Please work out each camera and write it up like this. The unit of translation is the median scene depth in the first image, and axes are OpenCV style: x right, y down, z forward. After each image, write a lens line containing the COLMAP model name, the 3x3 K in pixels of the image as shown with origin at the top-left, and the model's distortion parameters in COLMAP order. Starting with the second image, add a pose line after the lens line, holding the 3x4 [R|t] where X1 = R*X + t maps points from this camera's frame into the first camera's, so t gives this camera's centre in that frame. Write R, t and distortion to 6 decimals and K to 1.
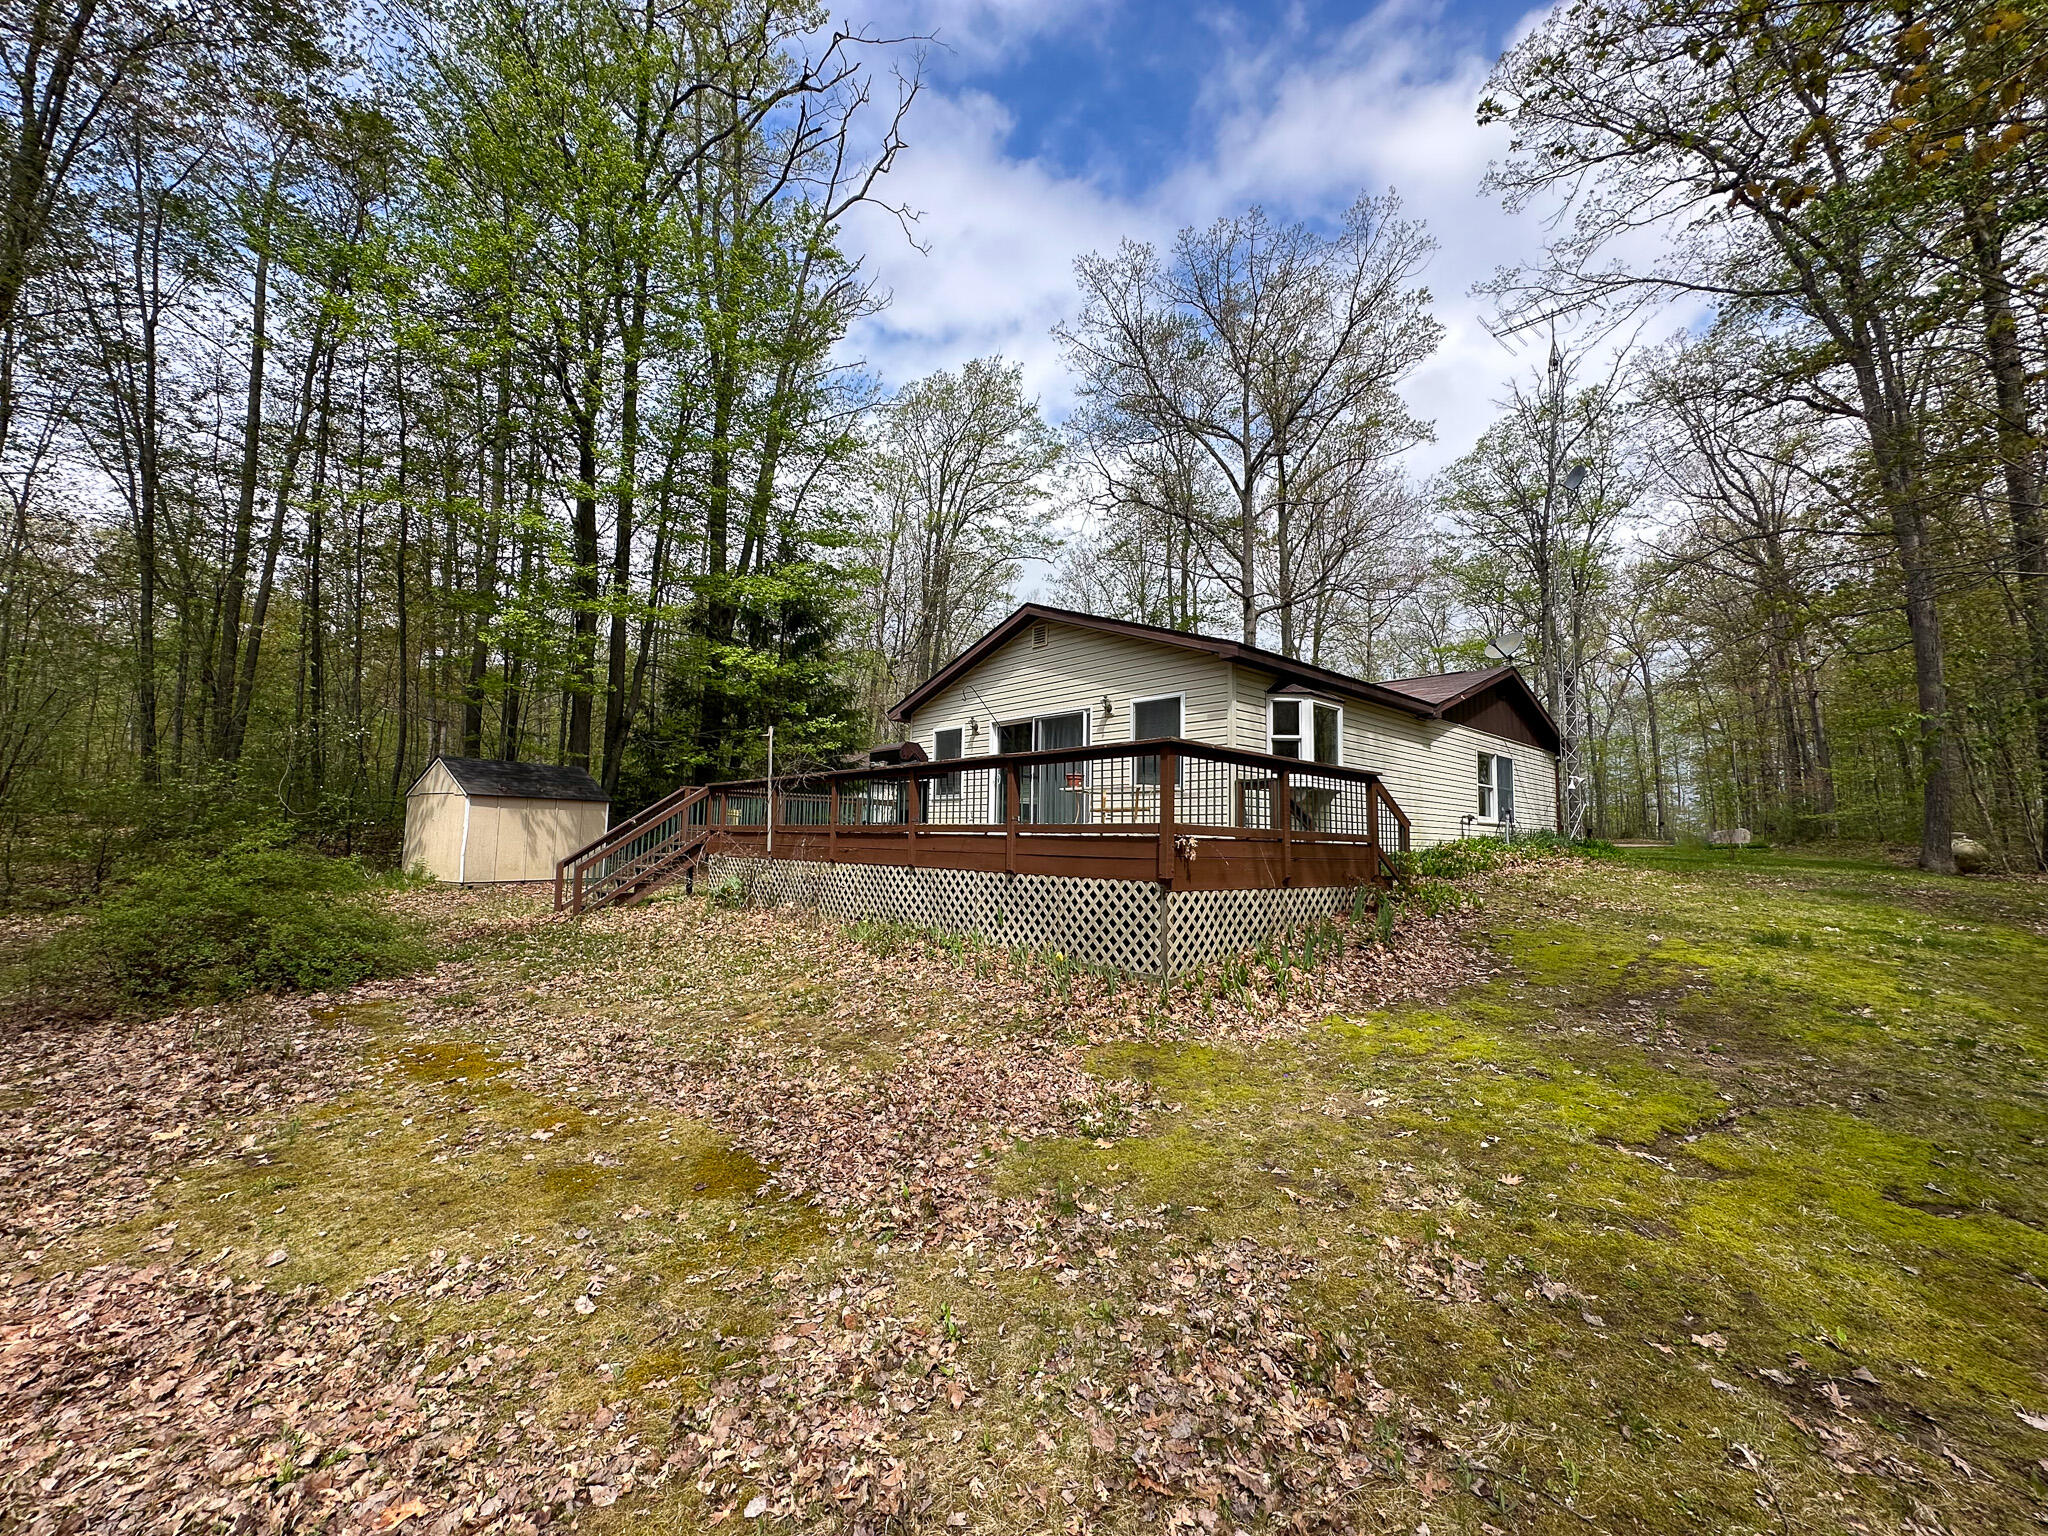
lens RADIAL K [[820.1, 0, 1024.0], [0, 820.1, 768.0], [0, 0, 1]] dist [-0.000983, -0.000162]
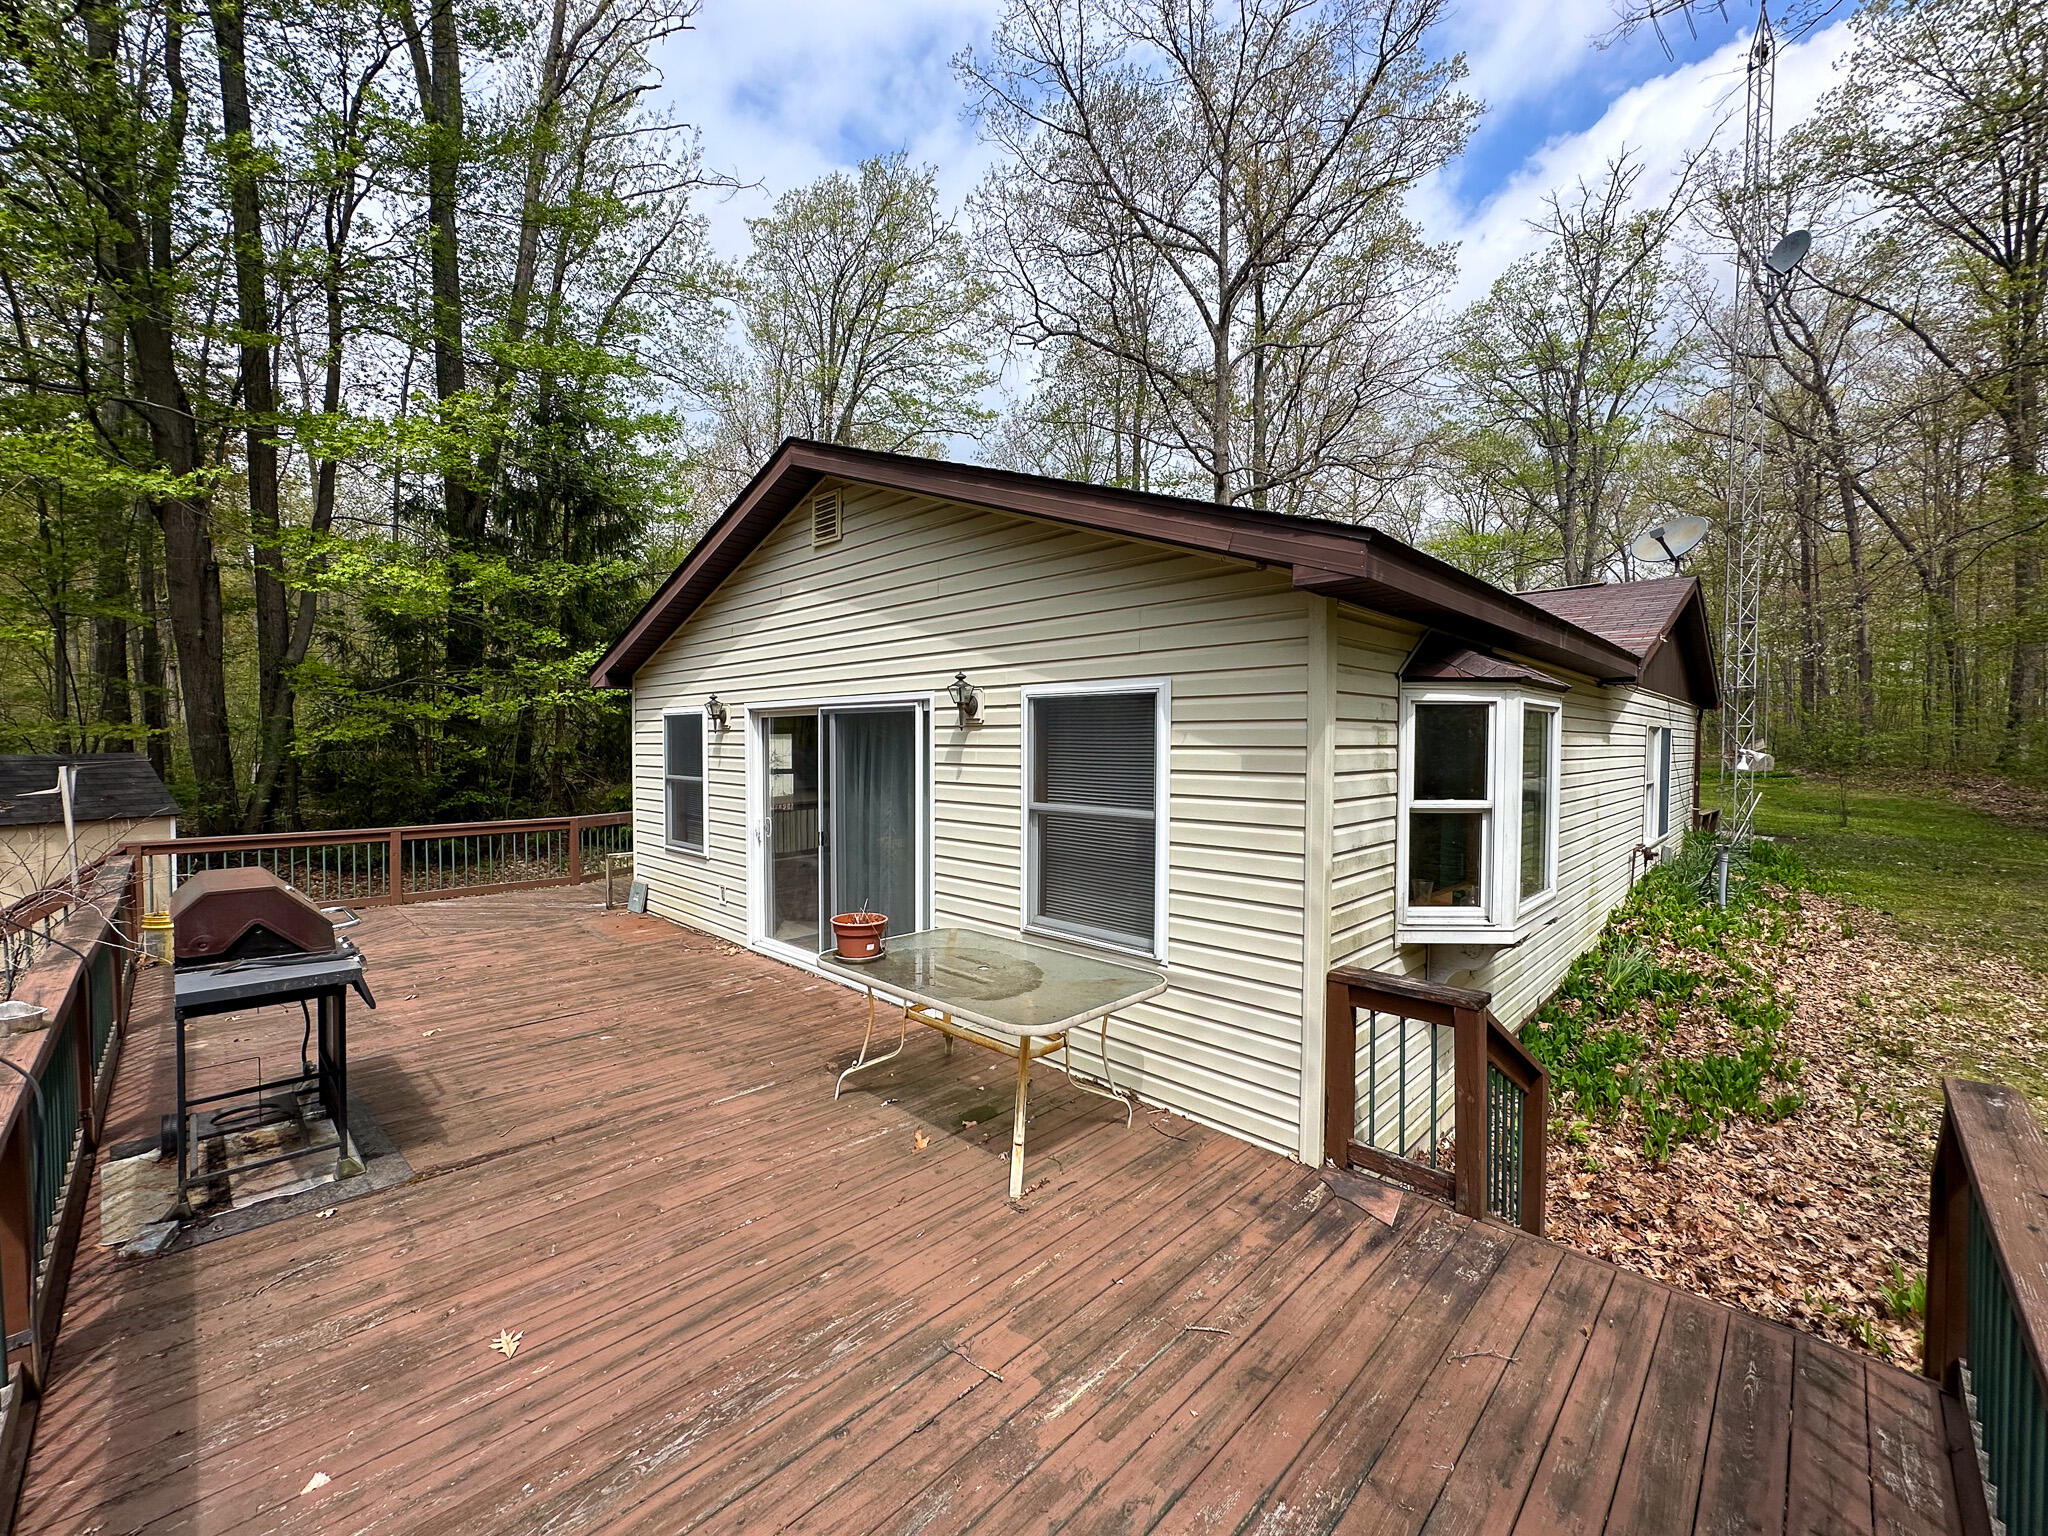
lens RADIAL K [[820.1, 0, 1024.0], [0, 820.1, 768.0], [0, 0, 1]] dist [-0.000983, -0.000162]
pose [[0.997844, -0.013281, 0.064276, 0.032982], [0.005140, 0.992118, 0.125203, -0.029003], [-0.065432, -0.124602, 0.990047, 0.192969]]
